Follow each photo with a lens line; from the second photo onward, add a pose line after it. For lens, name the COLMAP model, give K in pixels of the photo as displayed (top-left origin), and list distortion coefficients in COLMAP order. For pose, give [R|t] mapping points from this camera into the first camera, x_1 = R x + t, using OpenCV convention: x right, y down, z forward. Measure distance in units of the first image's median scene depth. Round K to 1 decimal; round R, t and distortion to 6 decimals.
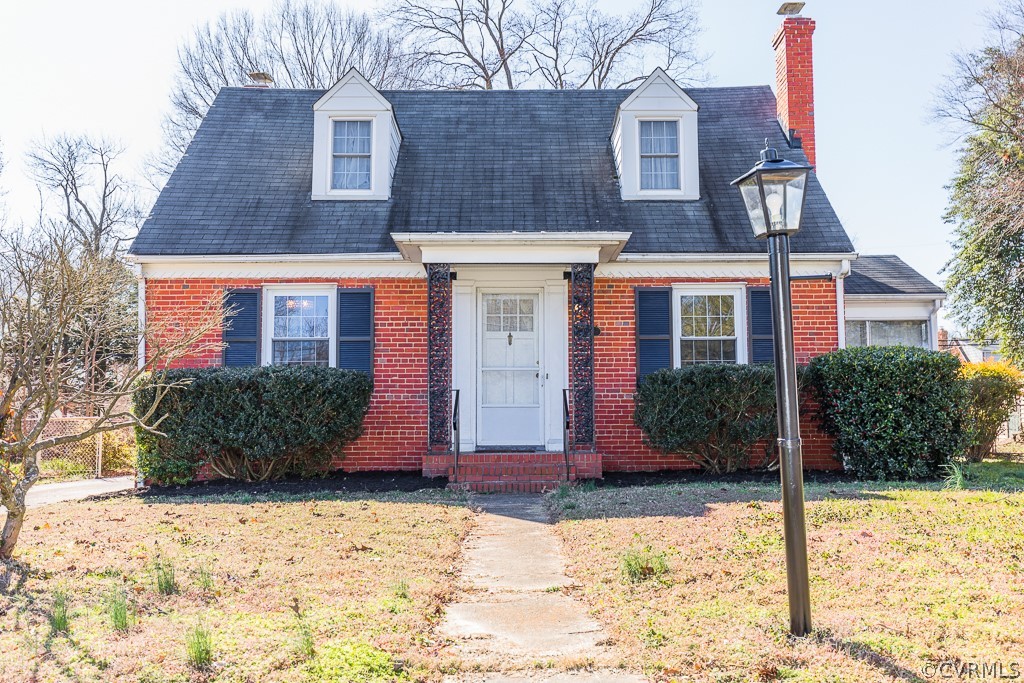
lens RADIAL K [[975.6, 0, 513.8], [0, 975.6, 338.1], [0, 0, 1]] dist [-0.002846, 0.000000]
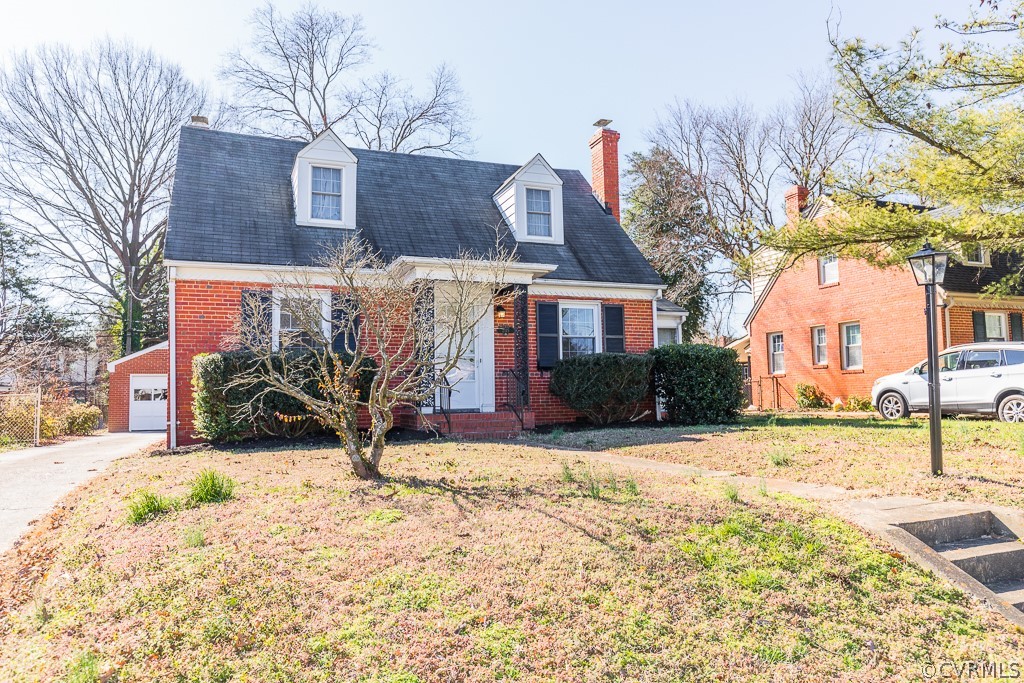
lens RADIAL K [[712.7, 0, 508.3], [0, 712.7, 348.2], [0, 0, 1]] dist [0.001025, -0.000328]
pose [[0.933921, 0.015031, 0.357164, -0.293099], [-0.023110, 0.999564, 0.018363, 0.000872], [-0.356732, -0.025404, 0.933861, -0.009198]]
